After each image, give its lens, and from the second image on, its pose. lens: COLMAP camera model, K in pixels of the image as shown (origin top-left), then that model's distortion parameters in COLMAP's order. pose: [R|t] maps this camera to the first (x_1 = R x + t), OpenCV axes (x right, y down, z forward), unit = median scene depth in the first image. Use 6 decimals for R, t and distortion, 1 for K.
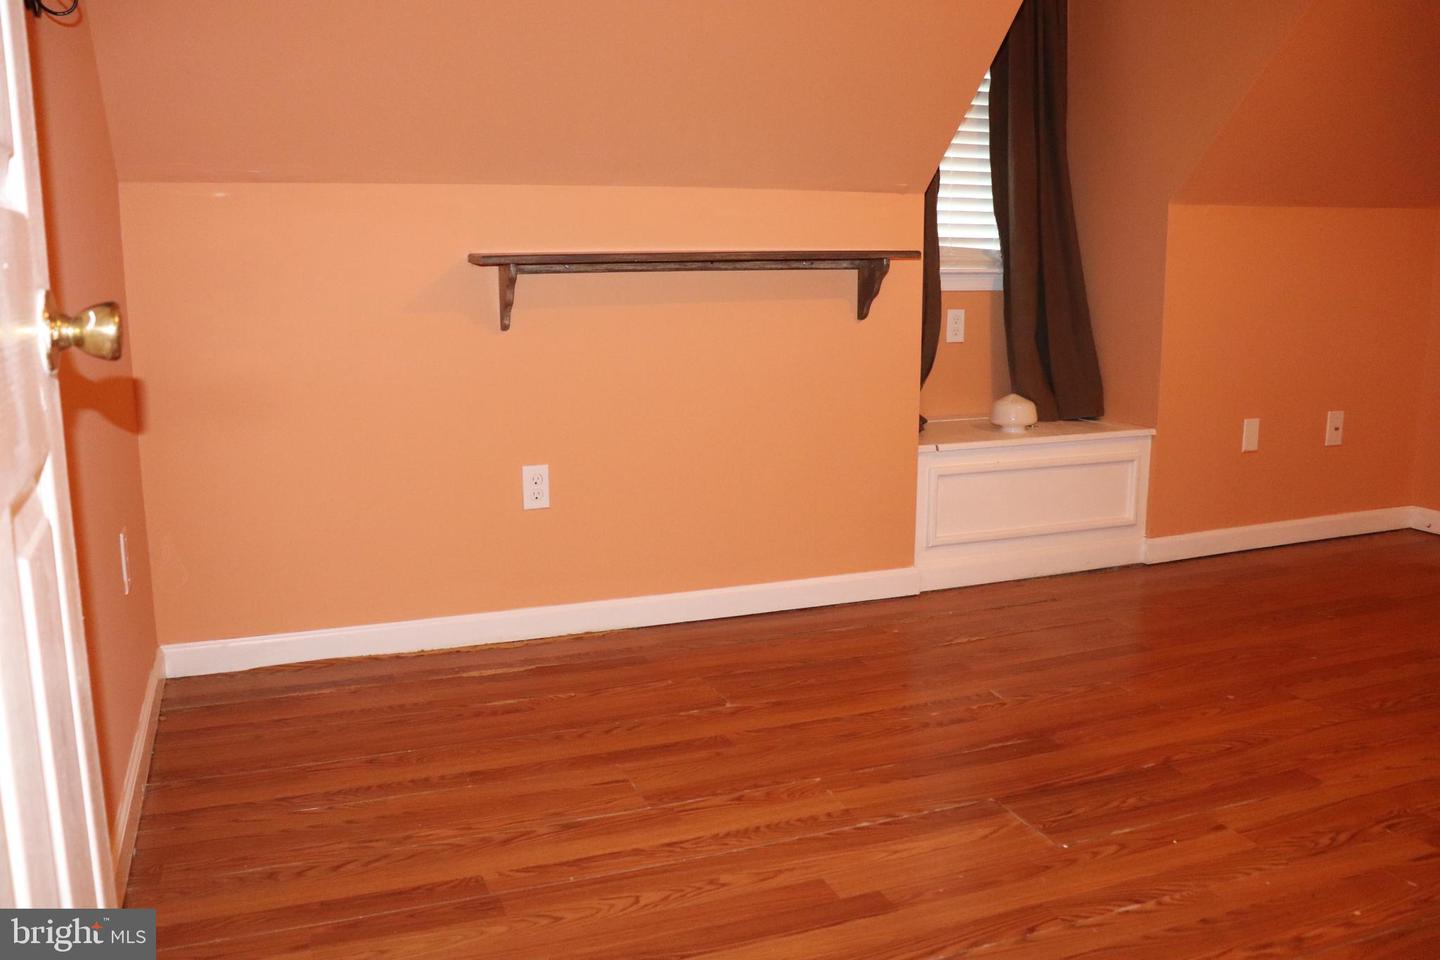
lens RADIAL K [[1198.7, 0, 728.1], [0, 1198.7, 485.0], [0, 0, 1]] dist [-0.174458, 0.153313]
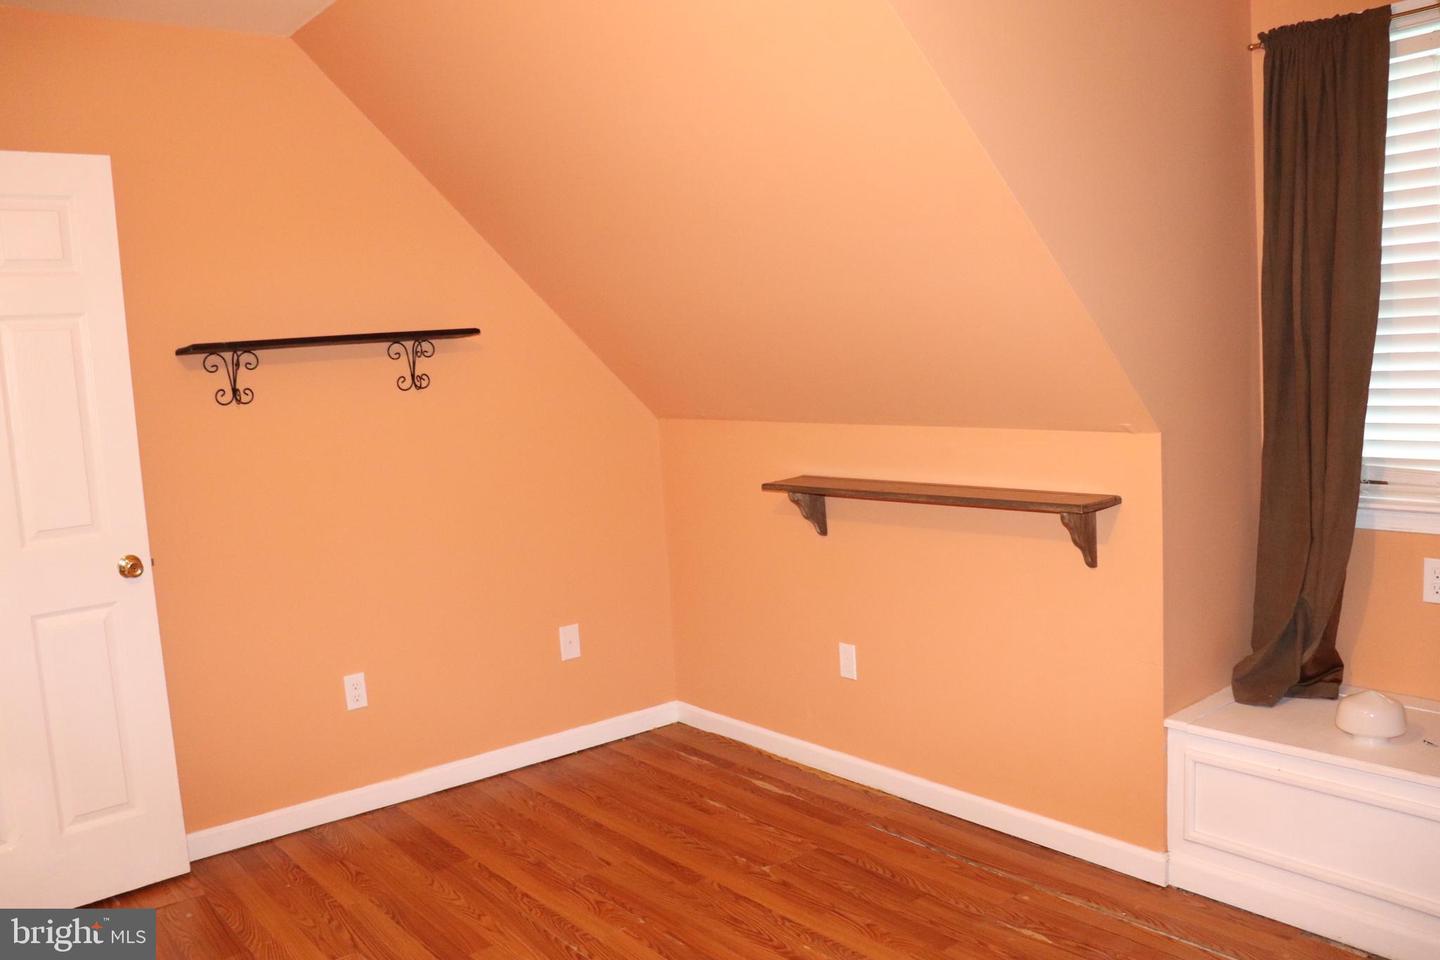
lens RADIAL K [[1198.7, 0, 725.2], [0, 1198.7, 474.1], [0, 0, 1]] dist [-0.174458, 0.153313]
pose [[0.315015, 0.095904, -0.944229, 1.153804], [-0.133741, 0.989440, 0.055877, -0.295732], [0.939616, 0.108680, 0.324515, 0.544605]]
